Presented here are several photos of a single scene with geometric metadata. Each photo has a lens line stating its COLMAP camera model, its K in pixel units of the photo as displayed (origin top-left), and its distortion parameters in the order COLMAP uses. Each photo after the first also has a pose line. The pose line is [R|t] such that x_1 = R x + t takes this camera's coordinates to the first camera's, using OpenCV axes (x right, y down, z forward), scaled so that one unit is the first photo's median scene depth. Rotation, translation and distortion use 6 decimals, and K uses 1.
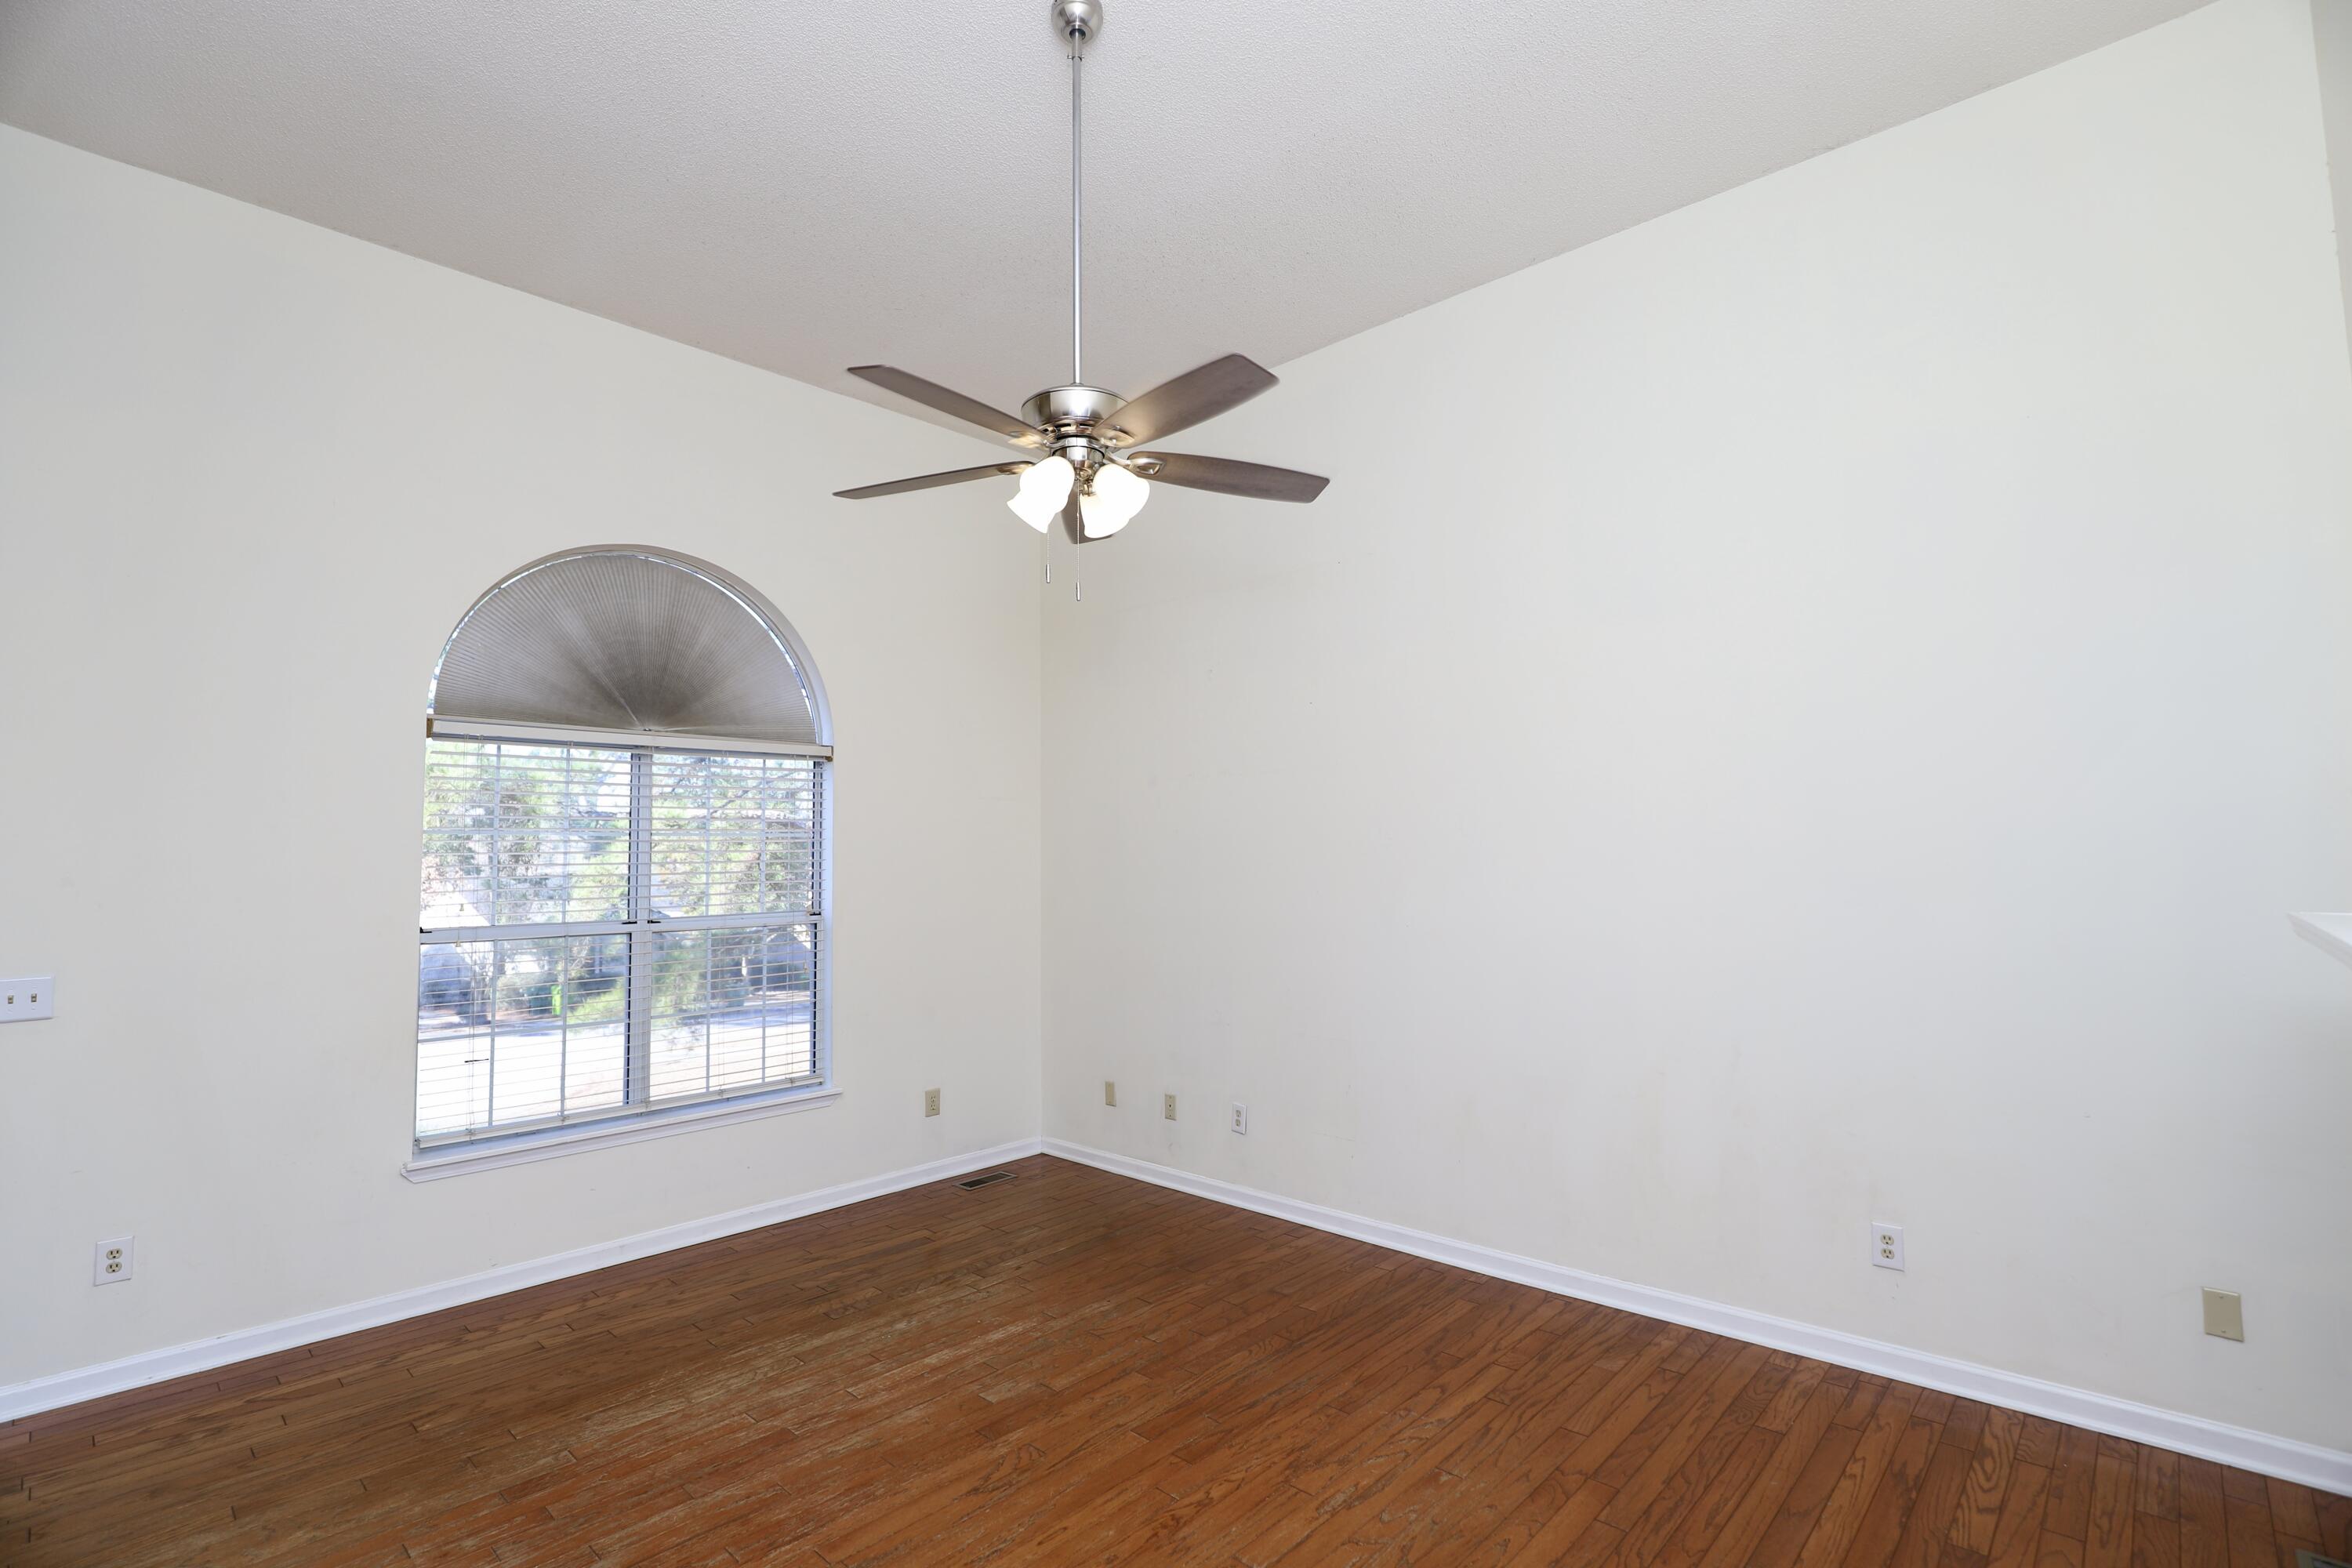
lens RADIAL K [[1082.2, 0, 1173.6], [0, 1082.2, 778.3], [0, 0, 1]] dist [-0.035914, 0.006802]
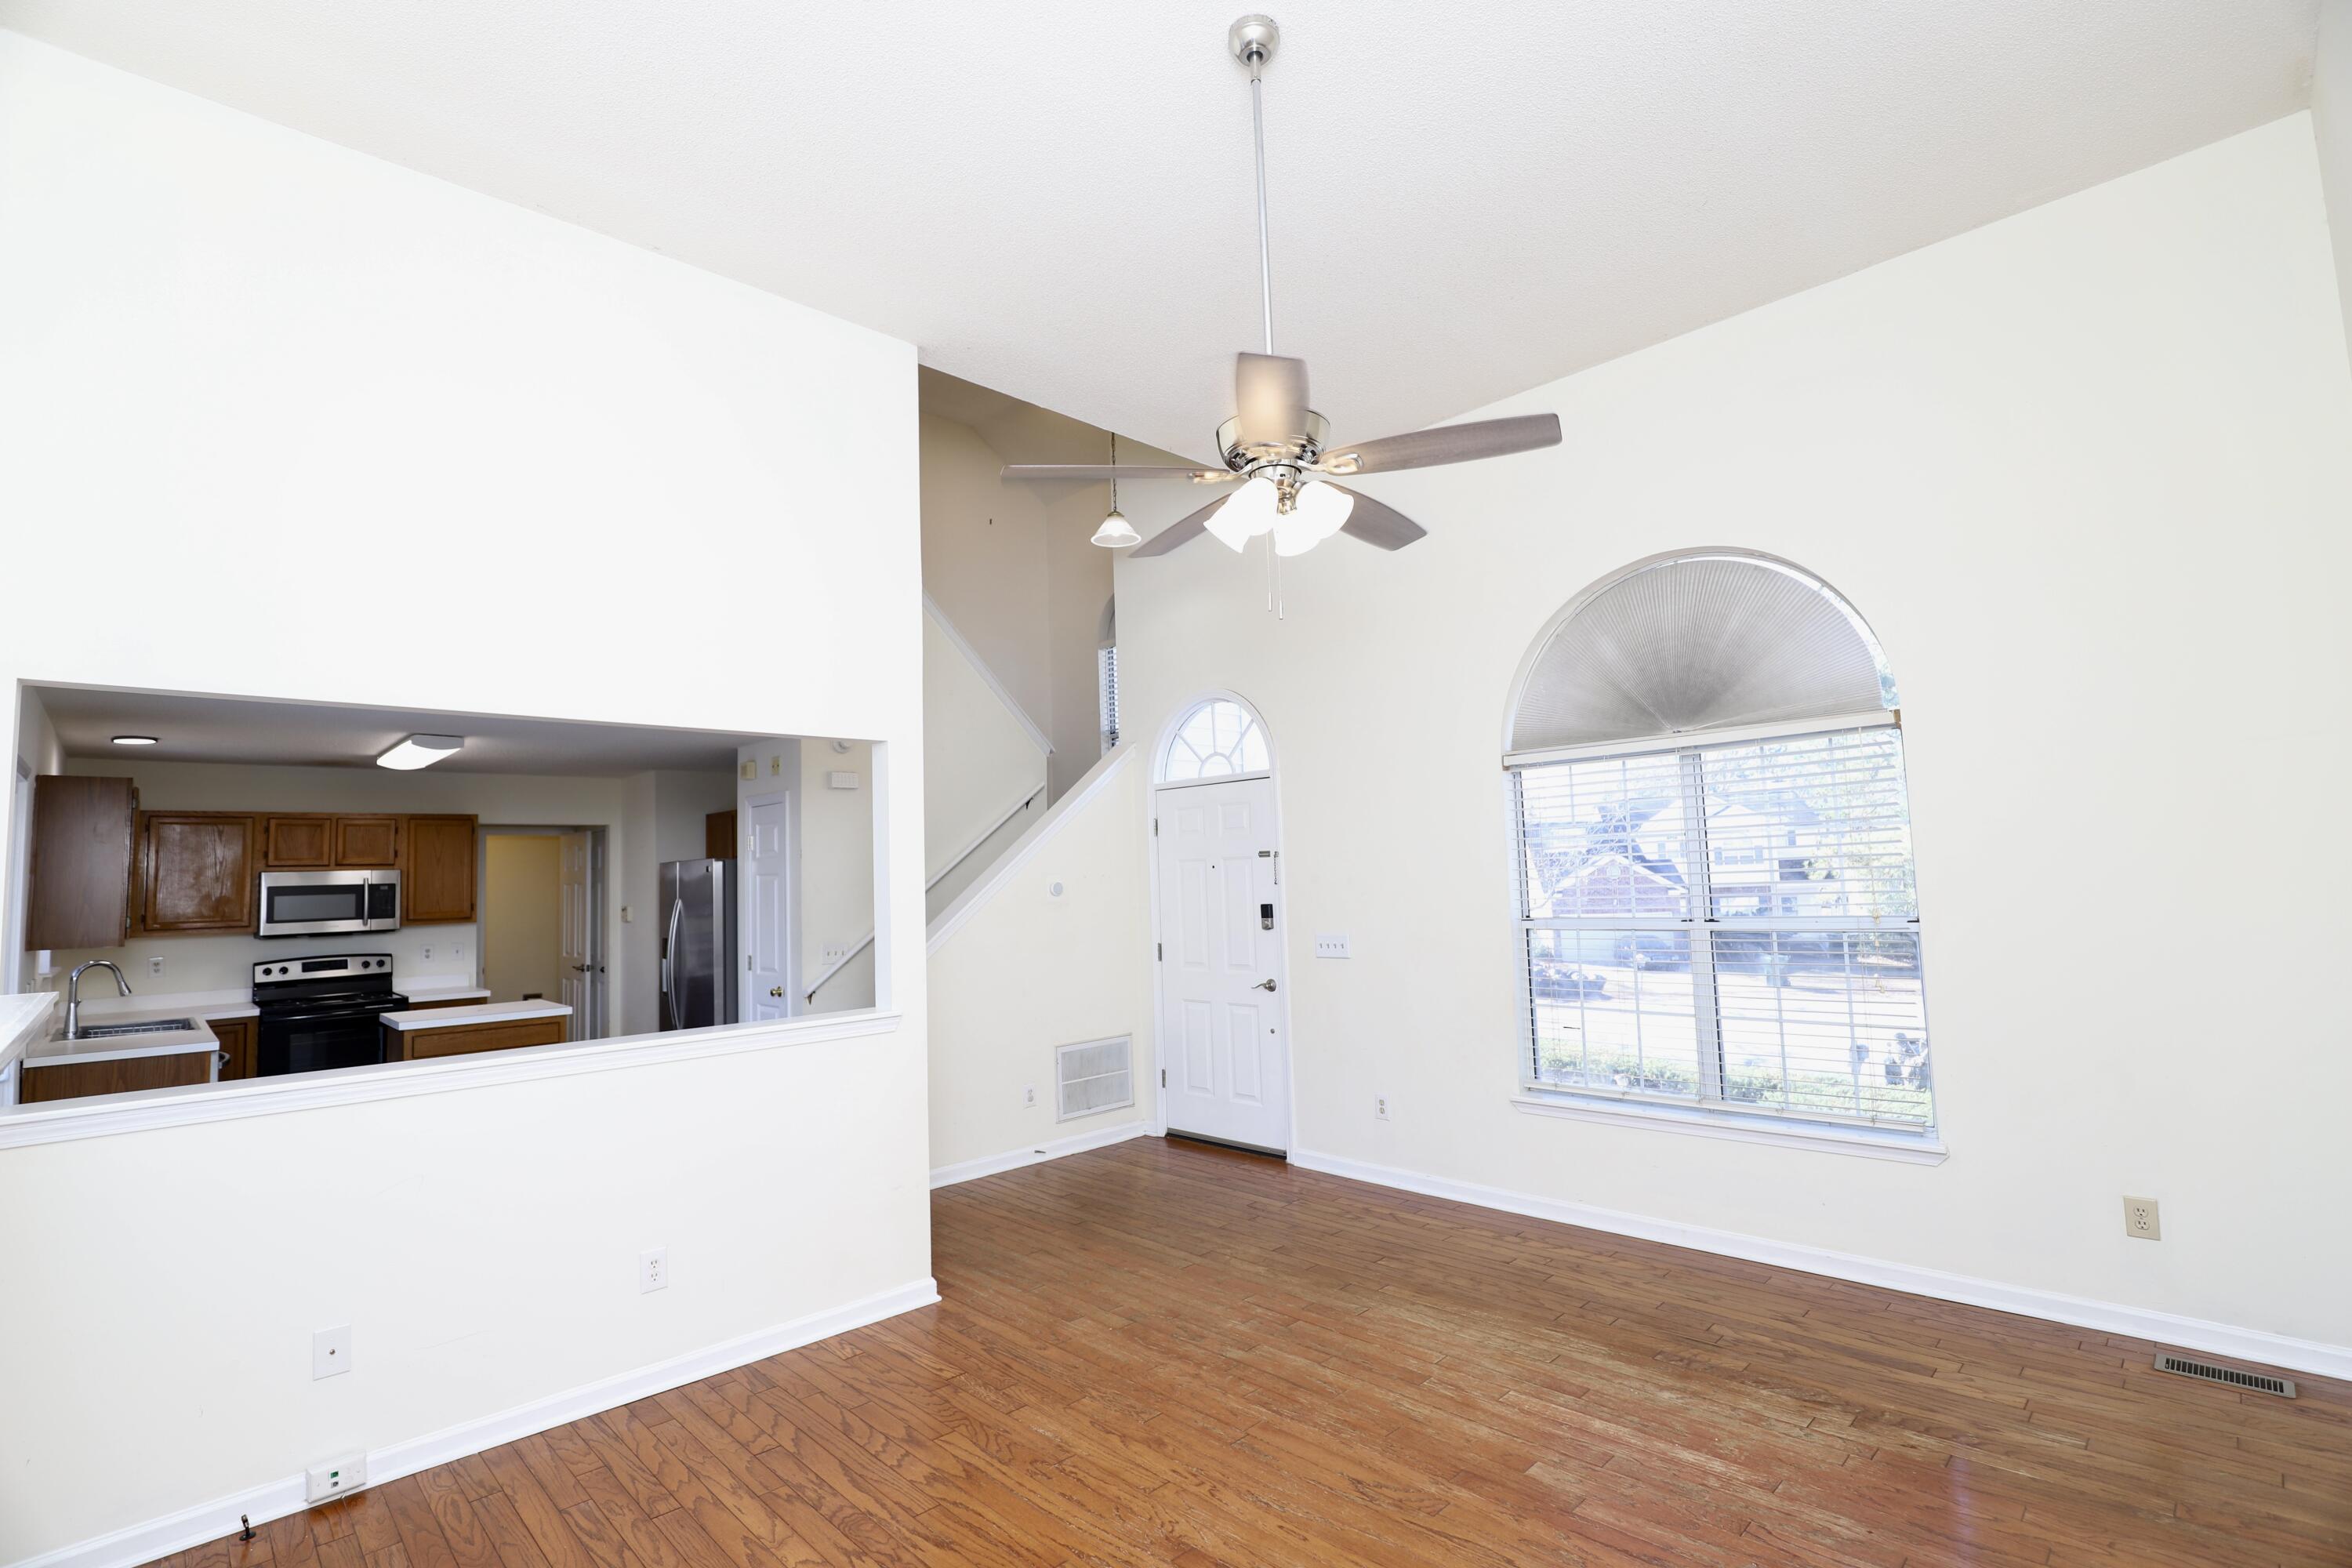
lens RADIAL K [[1090.1, 0, 1176.0], [0, 1090.1, 784.0], [0, 0, 1]] dist [-0.037783, 0.008480]
pose [[-0.040717, -0.070104, -0.996708, 0.645414], [0.107464, 0.991442, -0.074124, 0.034055], [0.993375, -0.110128, -0.032835, 0.655377]]
